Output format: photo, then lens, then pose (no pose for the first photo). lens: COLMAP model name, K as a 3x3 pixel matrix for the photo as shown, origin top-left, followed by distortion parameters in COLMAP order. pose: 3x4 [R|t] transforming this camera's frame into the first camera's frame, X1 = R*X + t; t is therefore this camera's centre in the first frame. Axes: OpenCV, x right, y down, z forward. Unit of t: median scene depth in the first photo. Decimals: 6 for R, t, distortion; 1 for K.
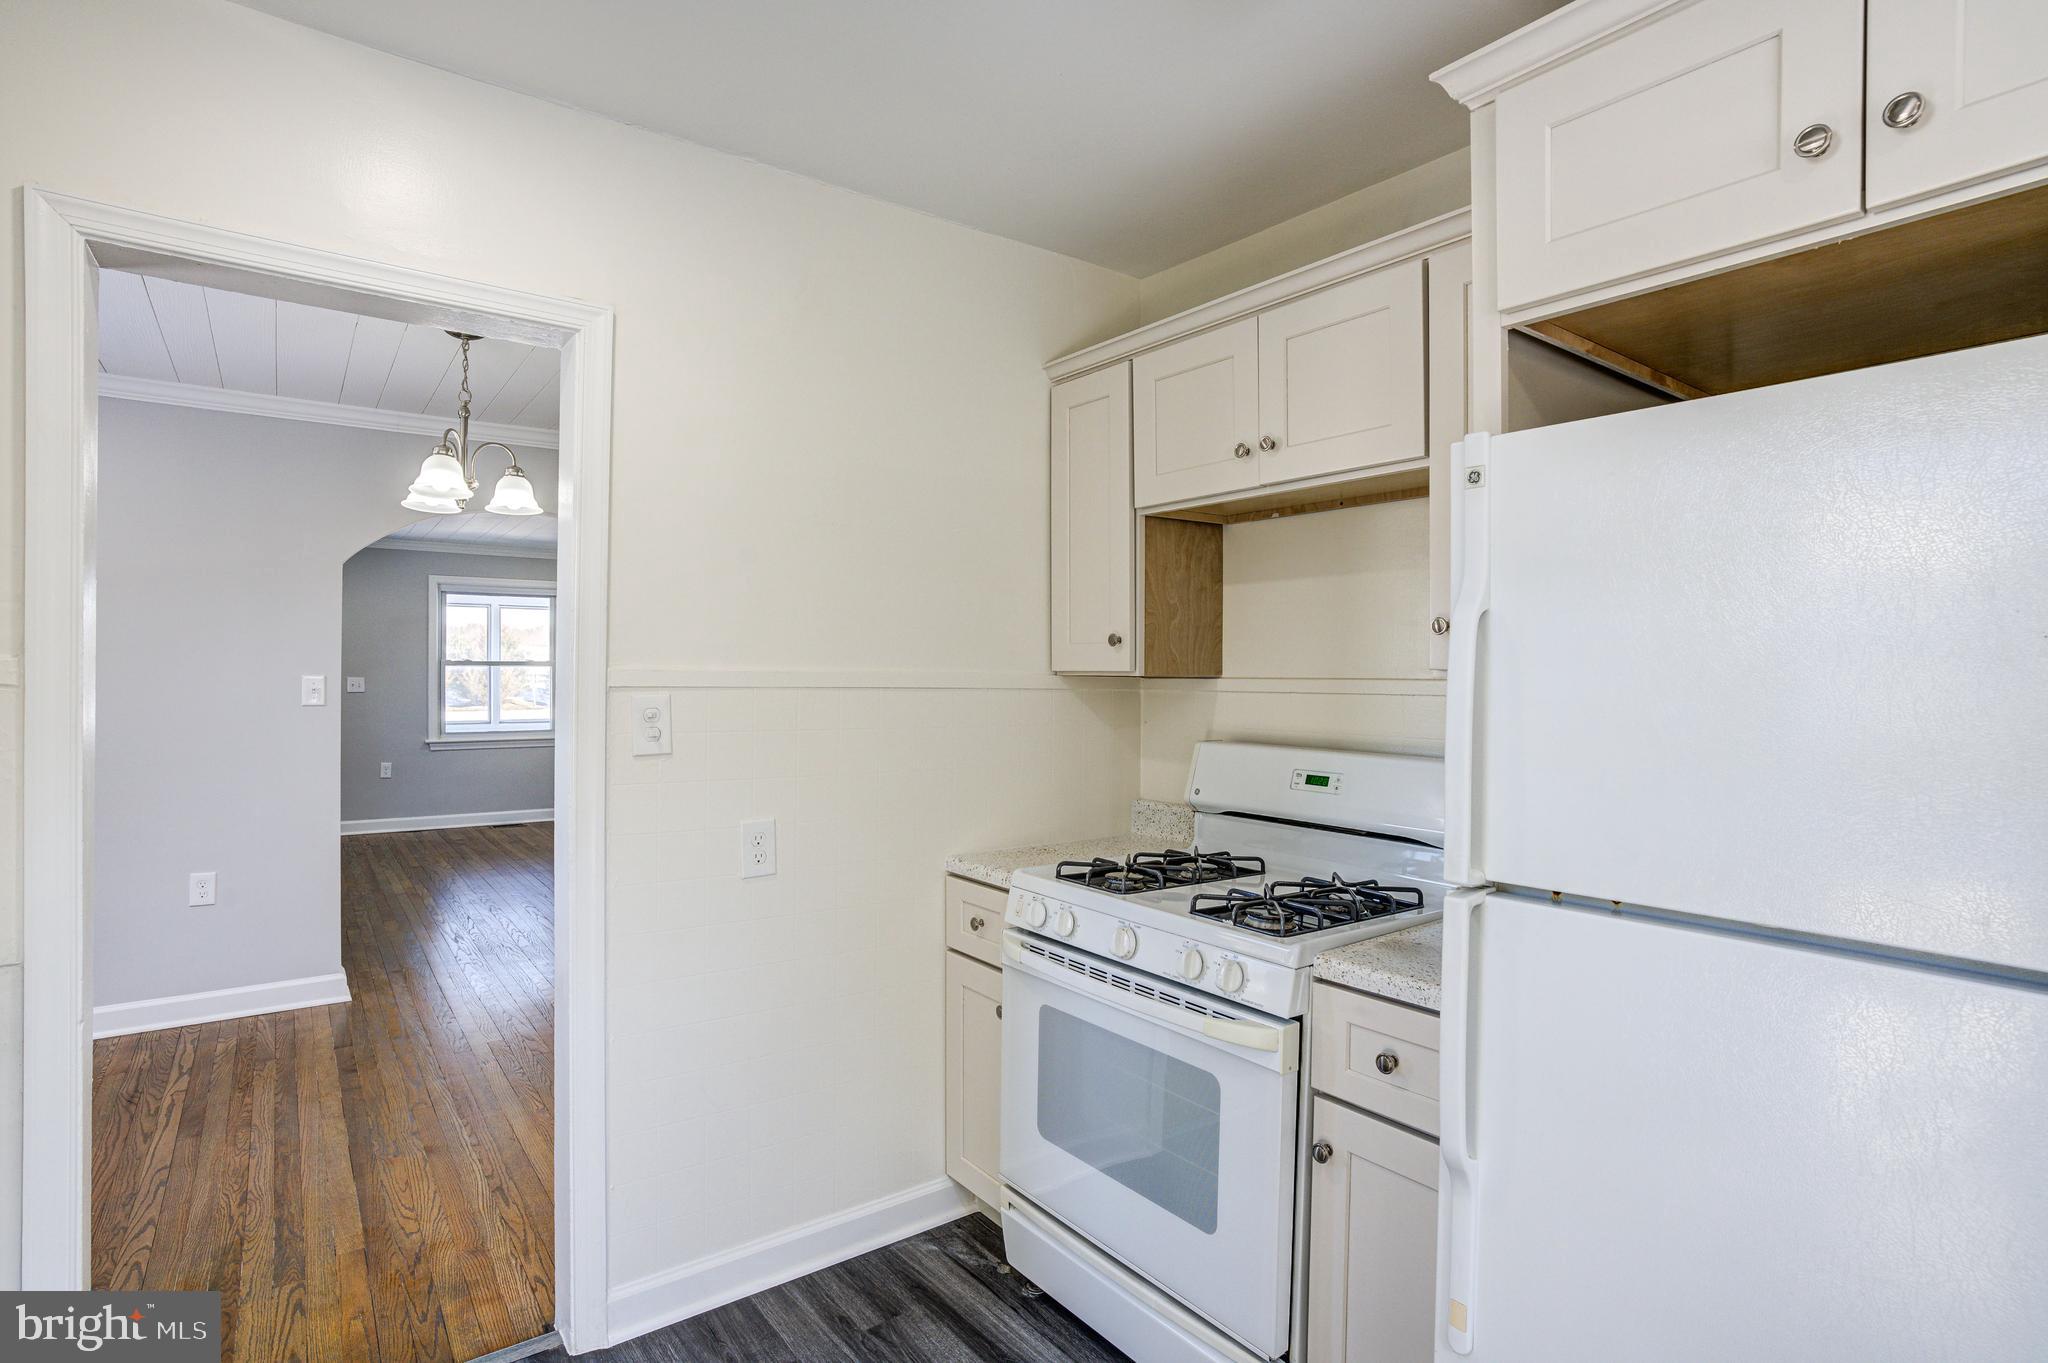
lens RADIAL K [[1023.4, 0, 1013.6], [0, 1023.4, 681.3], [0, 0, 1]] dist [-0.065089, 0.036098]
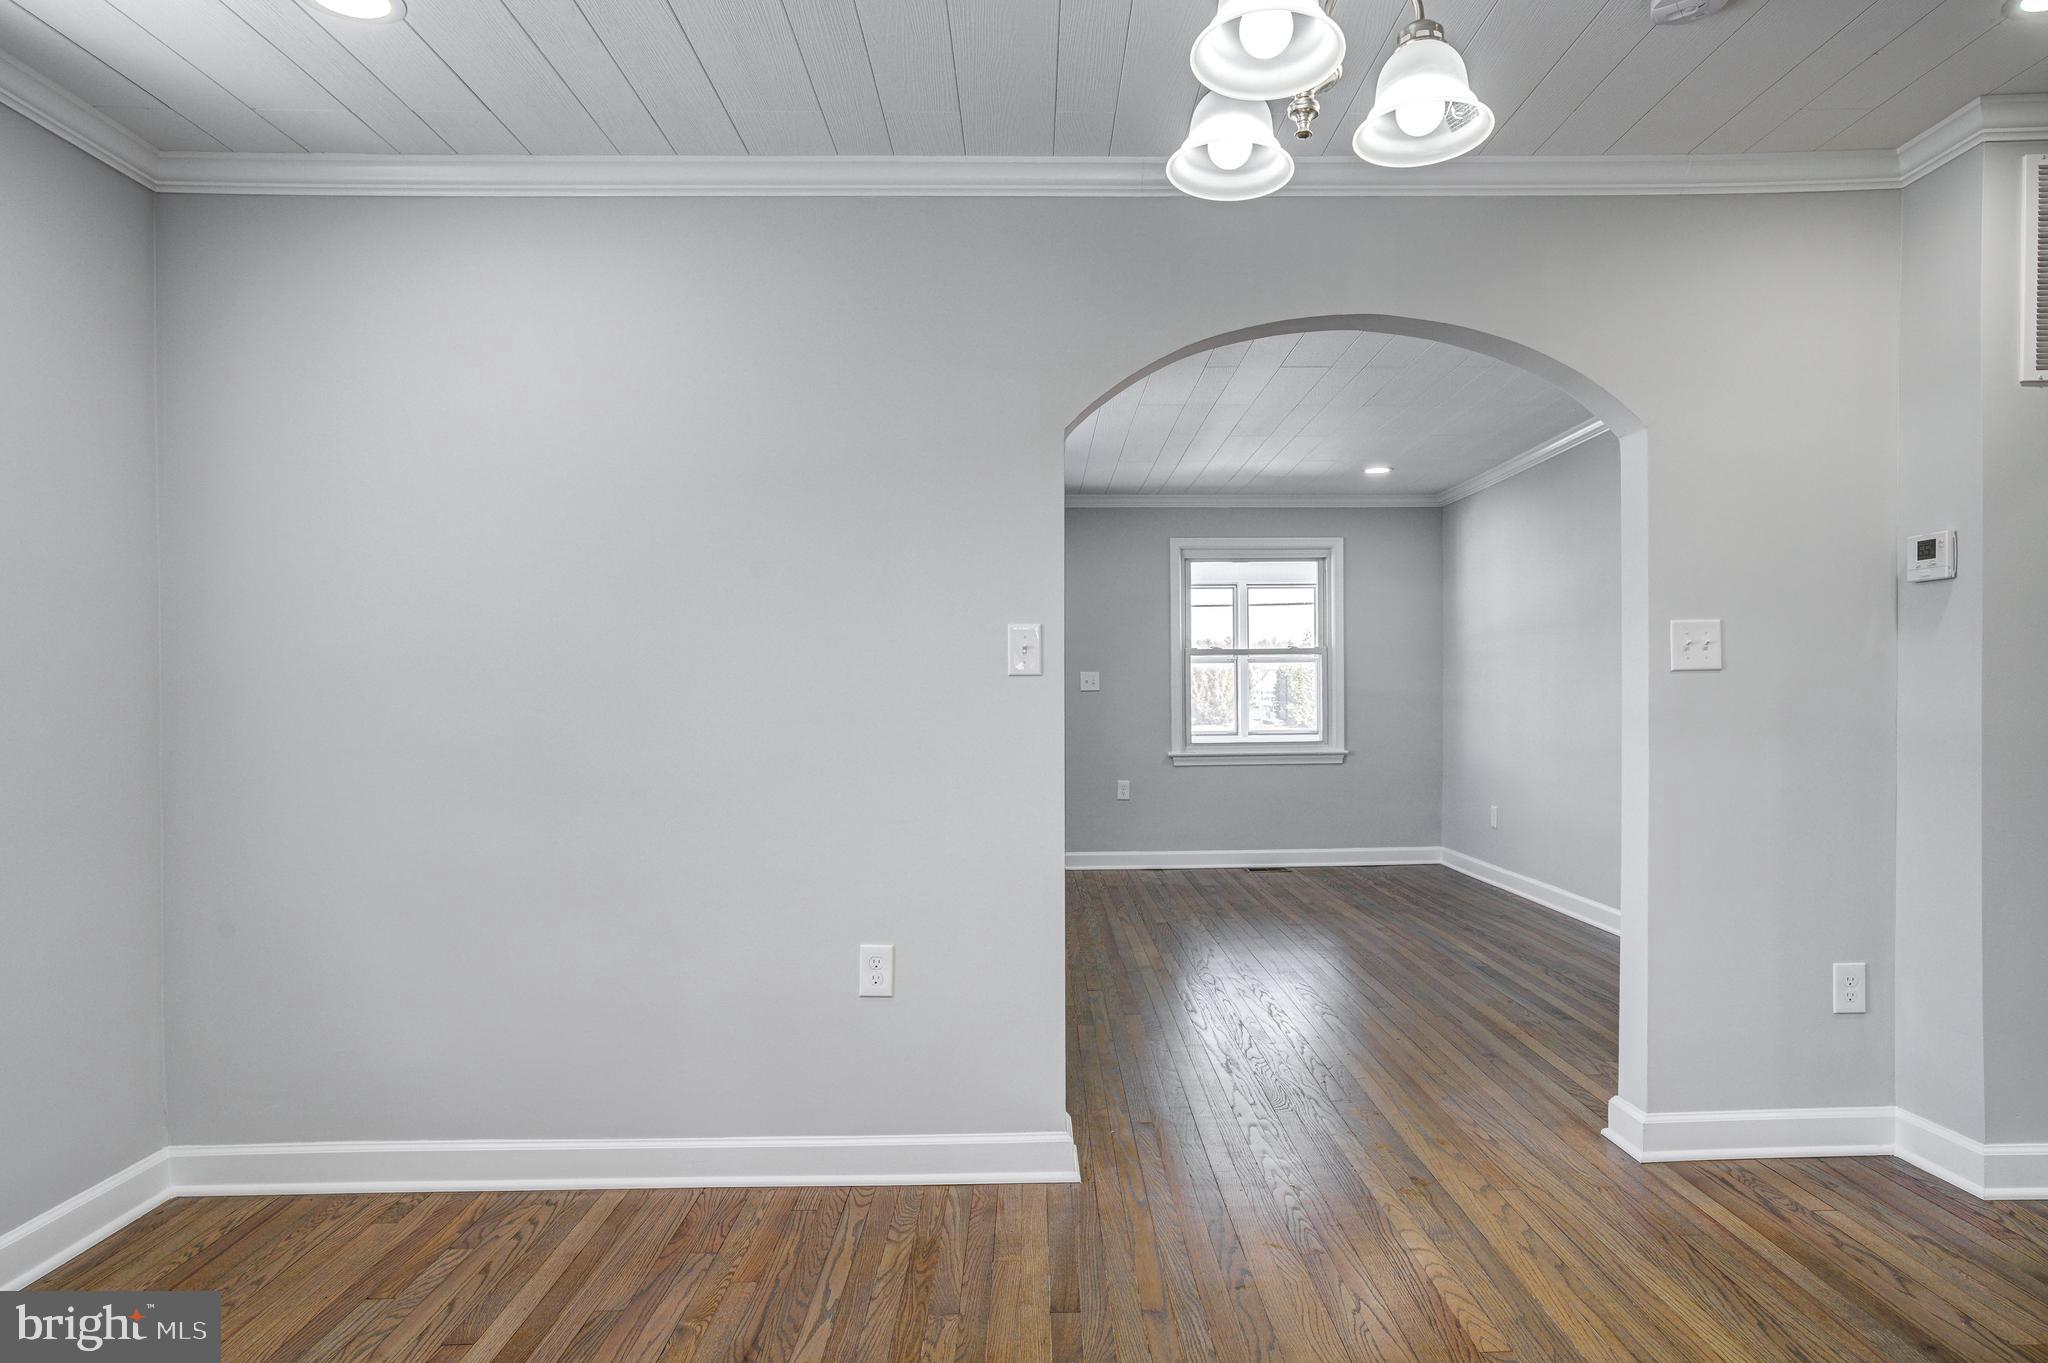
lens RADIAL K [[1195.0, 0, 1060.7], [0, 1195.0, 713.6], [0, 0, 1]] dist [-0.014908, 0.002770]
pose [[0.820986, -0.001600, -0.570946, -0.209644], [0.009196, 0.999903, 0.010421, 0.029814], [0.570874, -0.013806, 0.820921, 0.324582]]
